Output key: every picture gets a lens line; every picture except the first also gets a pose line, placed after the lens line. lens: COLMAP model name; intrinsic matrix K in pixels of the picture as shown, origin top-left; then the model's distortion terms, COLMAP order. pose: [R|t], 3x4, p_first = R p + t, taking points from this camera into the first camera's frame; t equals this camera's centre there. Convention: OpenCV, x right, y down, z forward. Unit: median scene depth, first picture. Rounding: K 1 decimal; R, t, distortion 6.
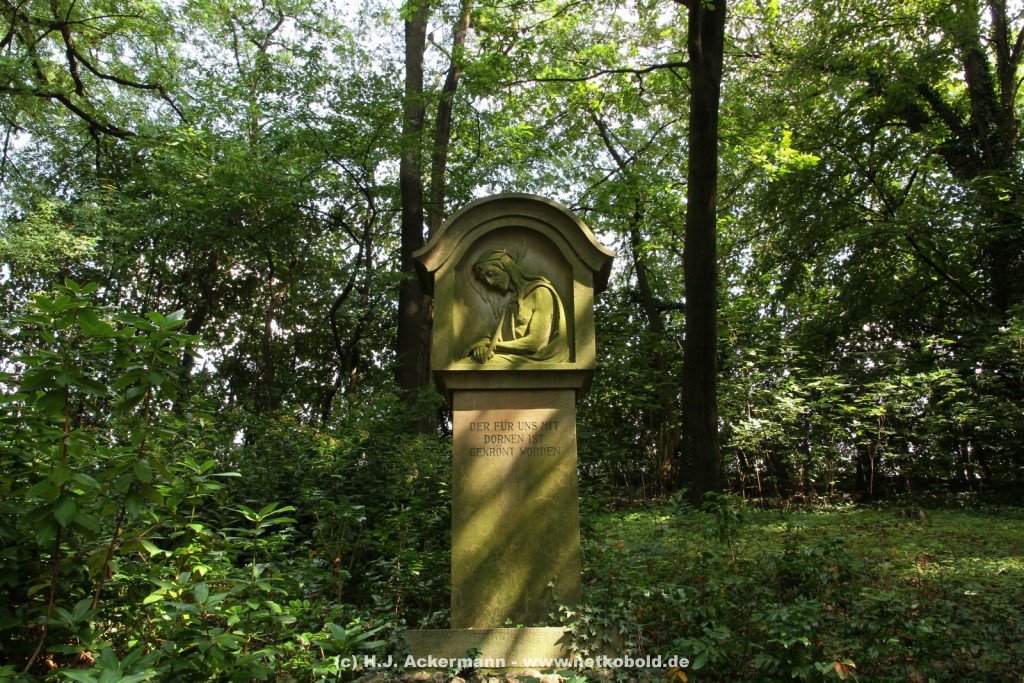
lens RADIAL K [[895.4, 0, 507.9], [0, 895.4, 342.8], [0, 0, 1]] dist [0.003285, 0.057625]
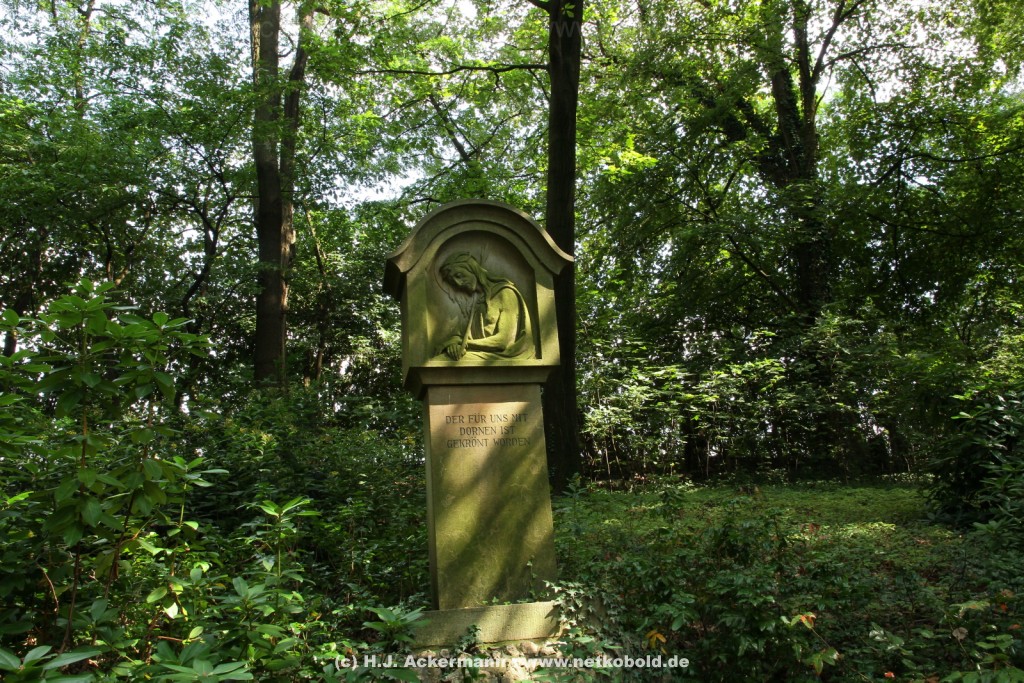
lens RADIAL K [[895.4, 0, 513.0], [0, 895.4, 340.7], [0, 0, 1]] dist [0.003285, 0.057625]
pose [[0.979087, 0.001802, 0.203434, -0.168795], [-0.003985, 0.999939, 0.010319, -0.010810], [-0.203403, -0.010914, 0.979034, -0.050169]]
